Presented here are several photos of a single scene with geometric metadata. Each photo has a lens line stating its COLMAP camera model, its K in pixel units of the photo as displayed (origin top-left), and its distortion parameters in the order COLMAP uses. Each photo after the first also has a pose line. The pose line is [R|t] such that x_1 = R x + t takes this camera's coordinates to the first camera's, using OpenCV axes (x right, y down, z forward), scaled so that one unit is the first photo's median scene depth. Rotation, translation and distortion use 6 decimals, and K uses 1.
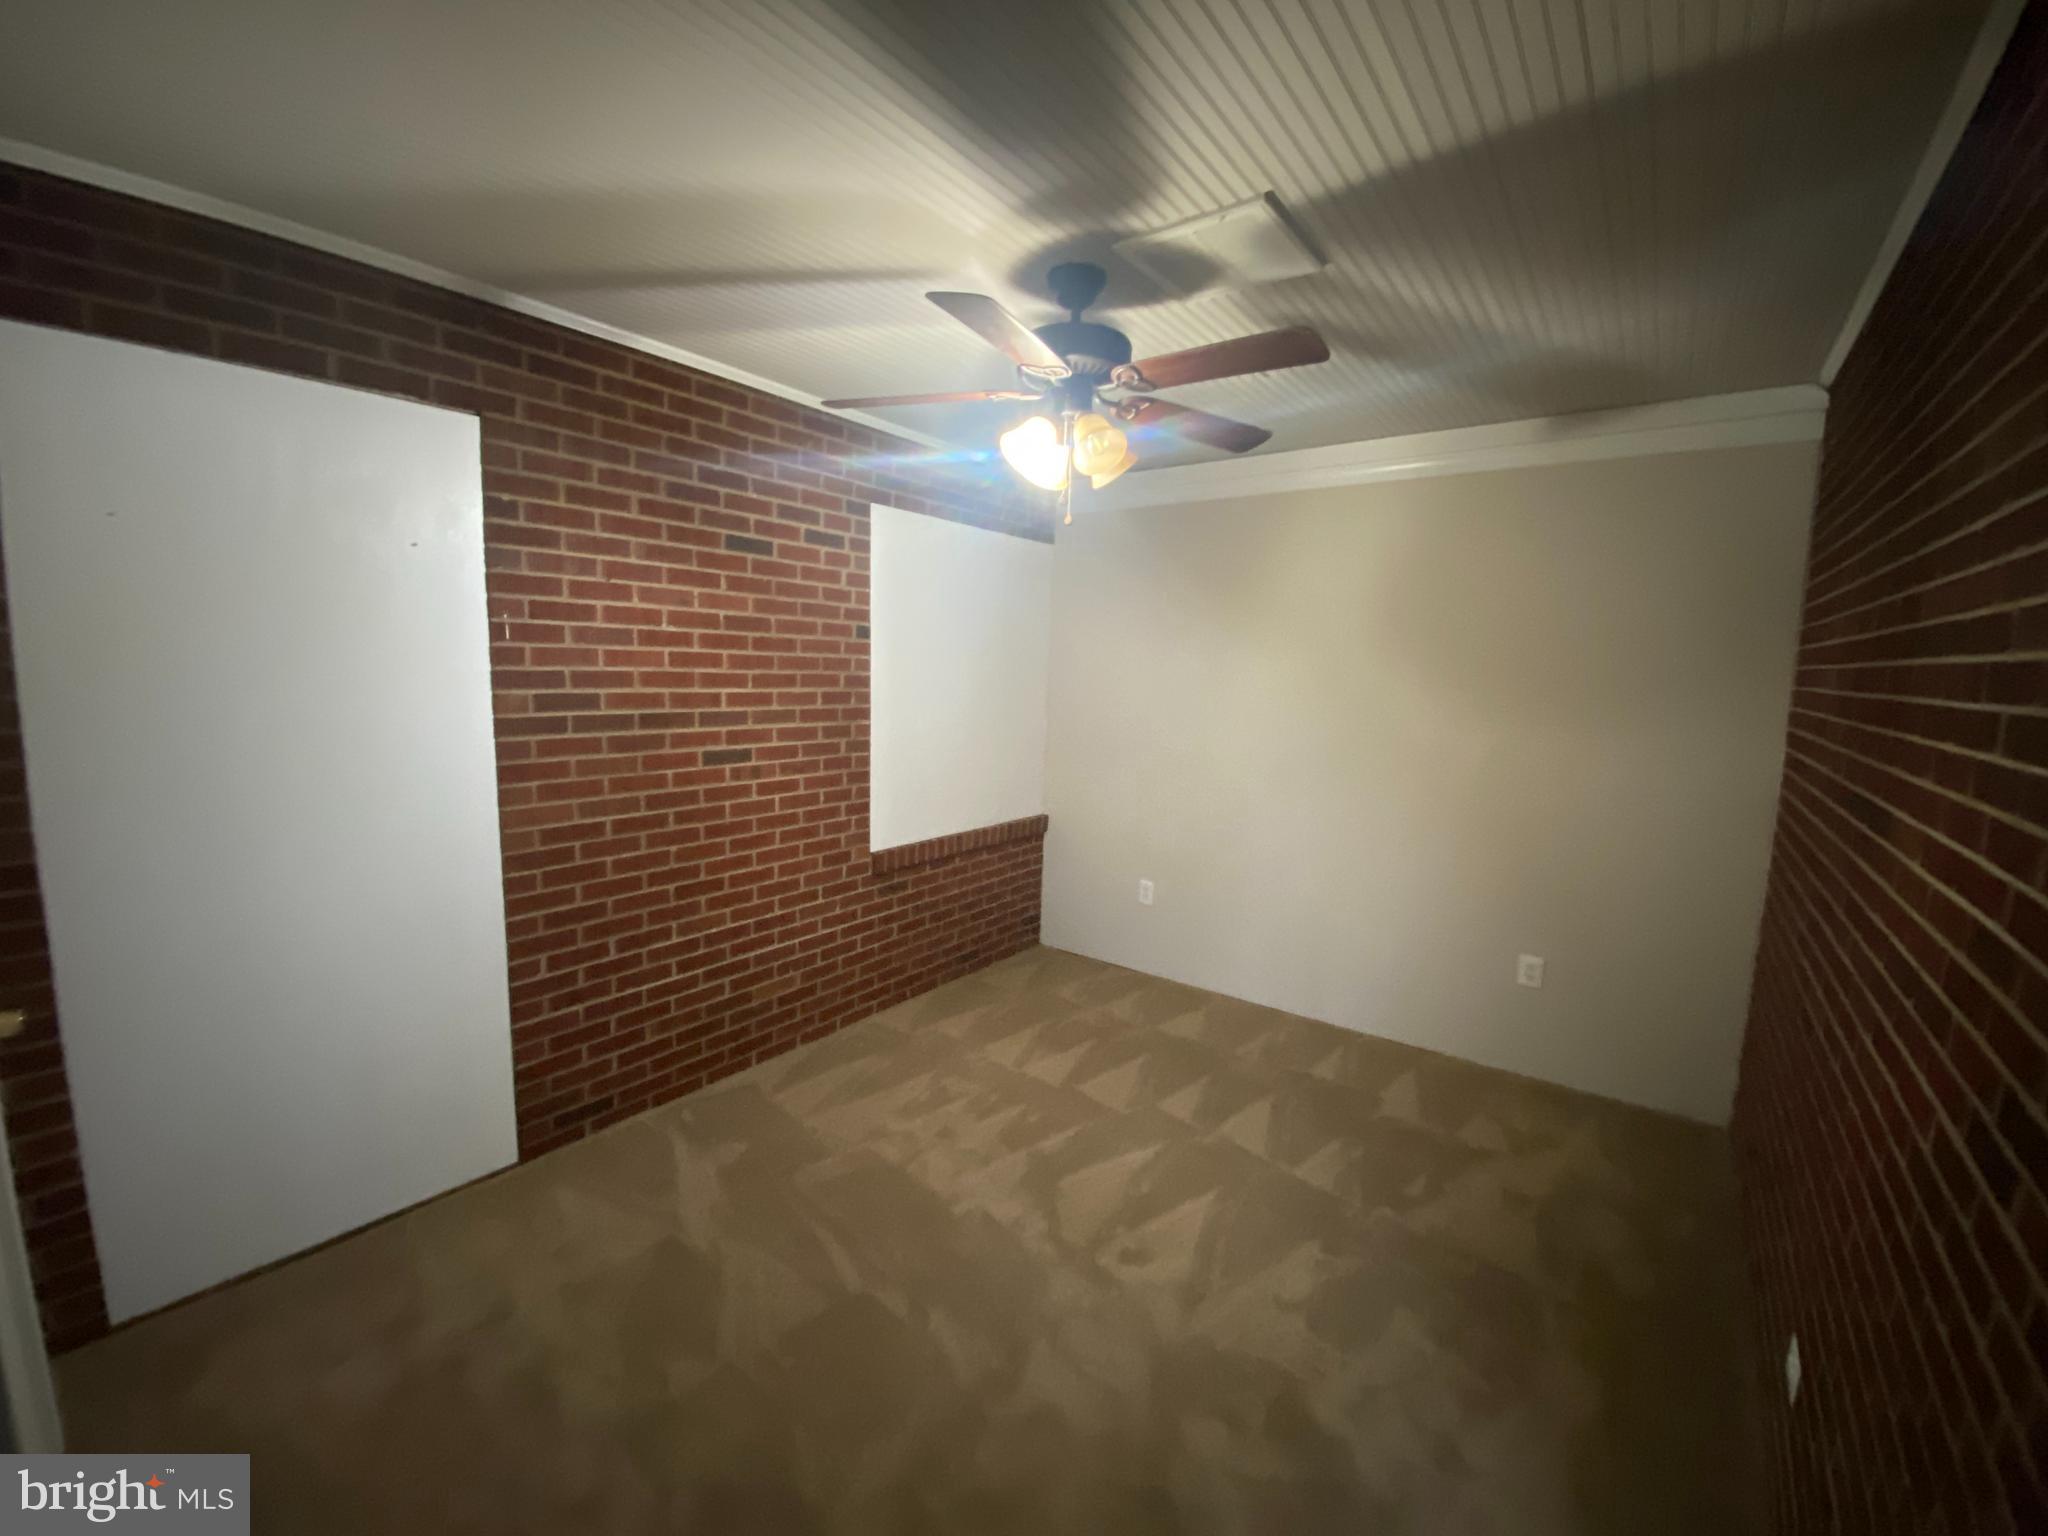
lens RADIAL K [[813.1, 0, 1024.0], [0, 813.1, 768.0], [0, 0, 1]] dist [0.009807, -0.016484]
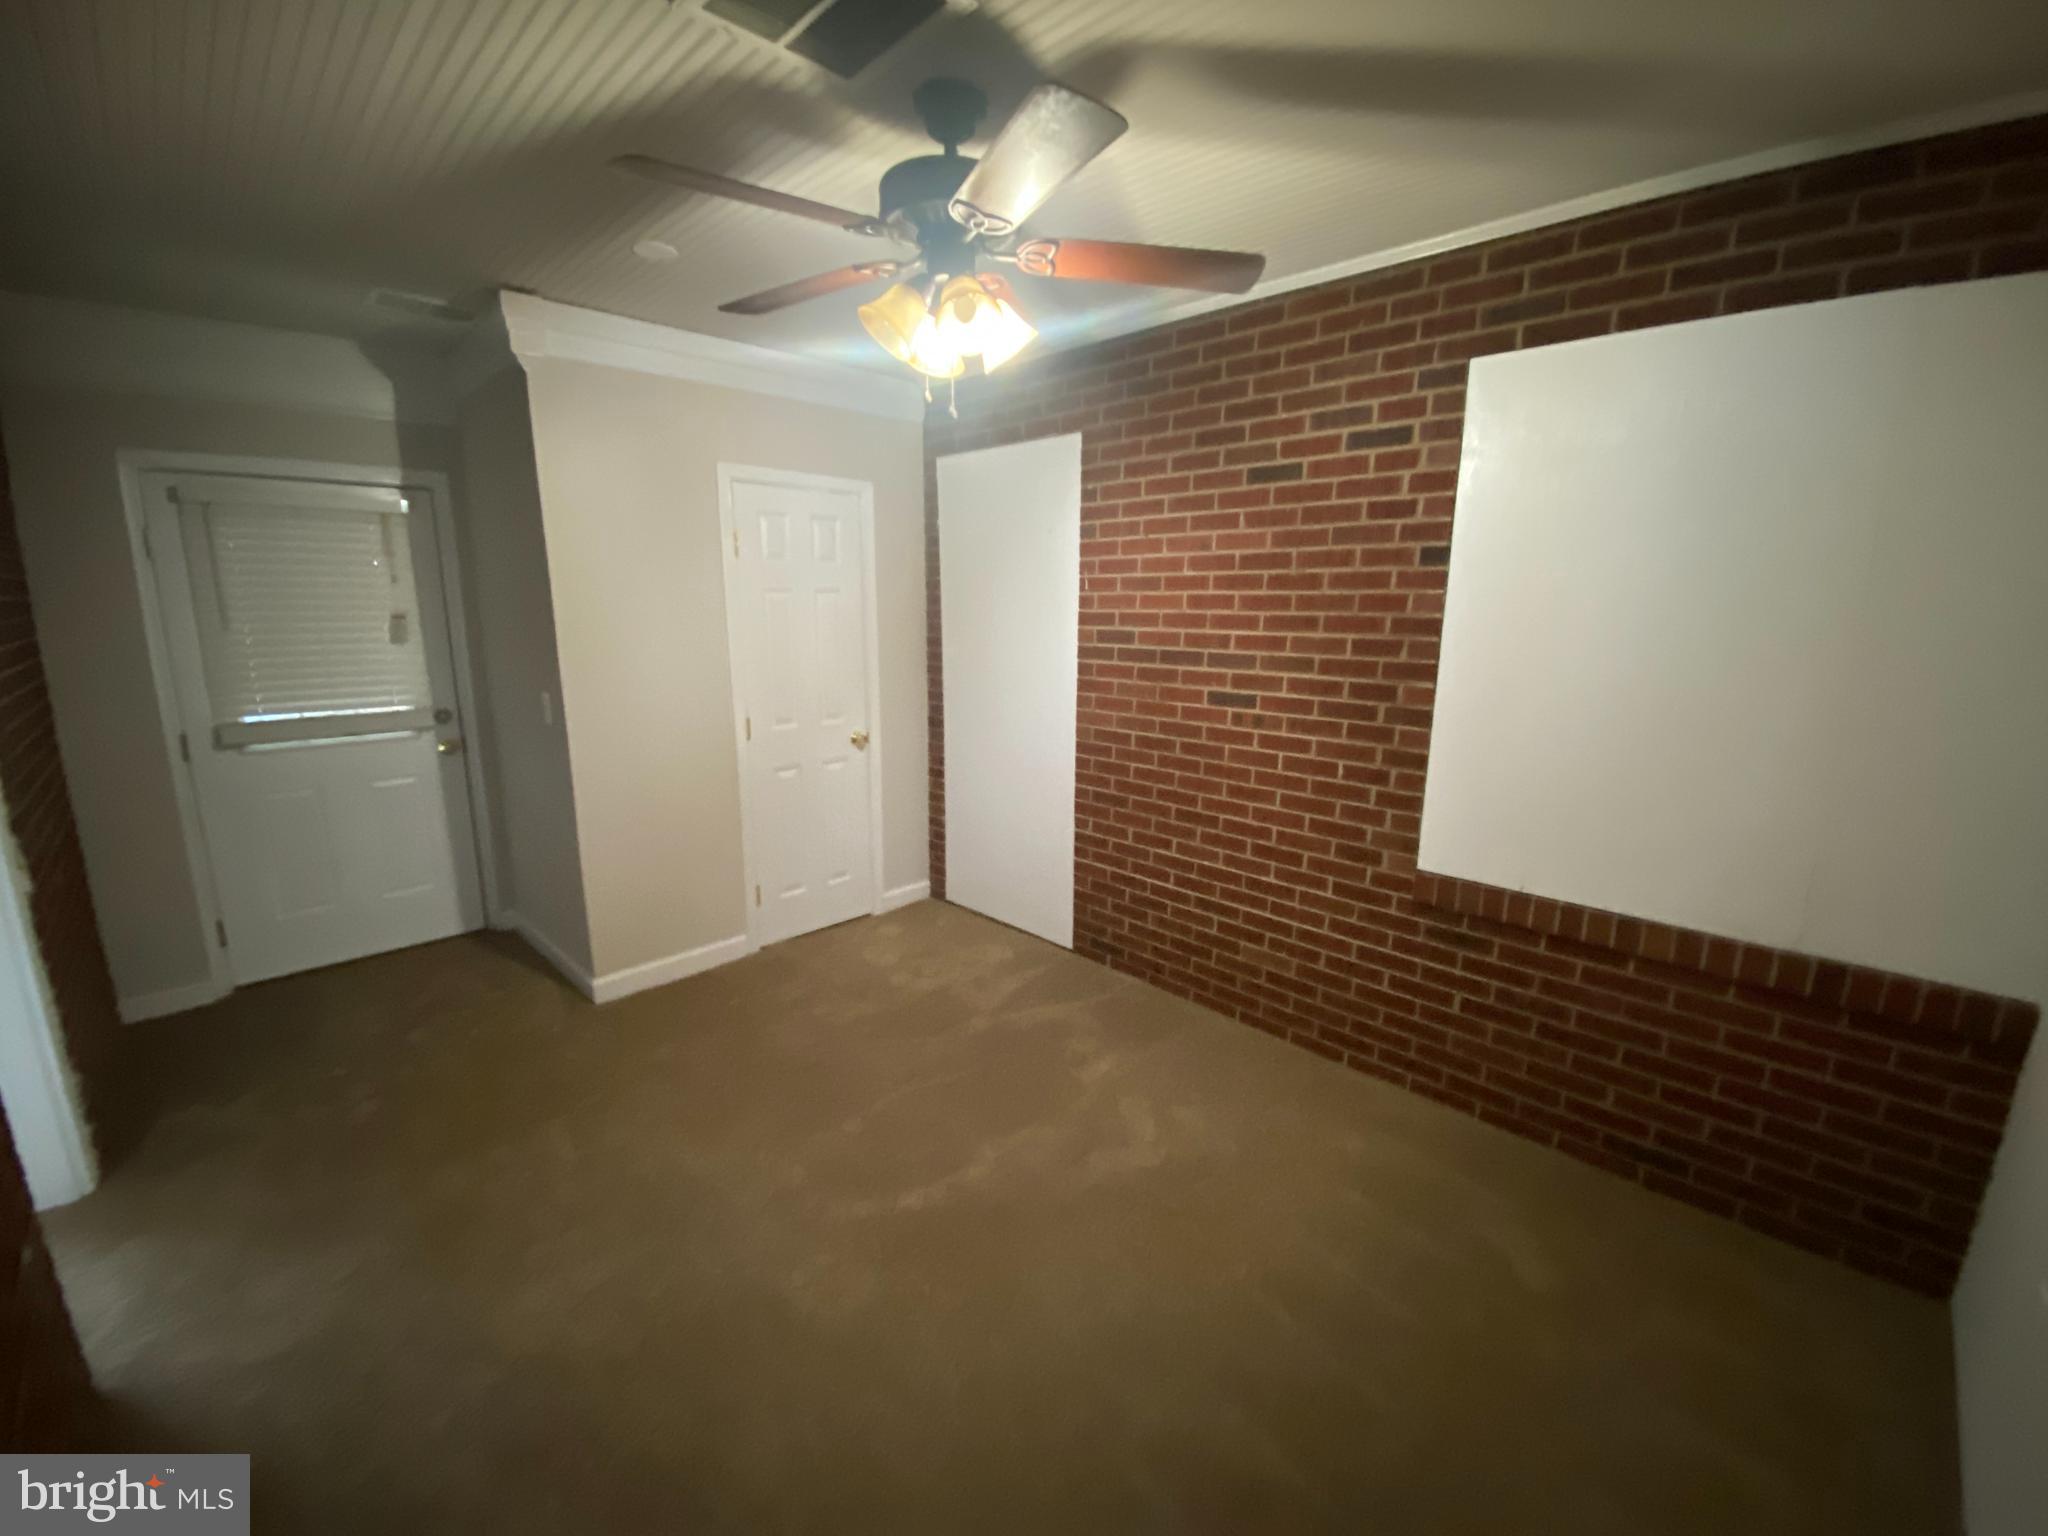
lens RADIAL K [[815.3, 0, 1026.8], [0, 815.3, 766.9], [0, 0, 1]] dist [0.017838, -0.025683]
pose [[-0.138772, 0.173034, -0.975091, 0.652344], [-0.126491, 0.973456, 0.190746, -0.092141], [0.982213, 0.149810, -0.113201, 0.876195]]
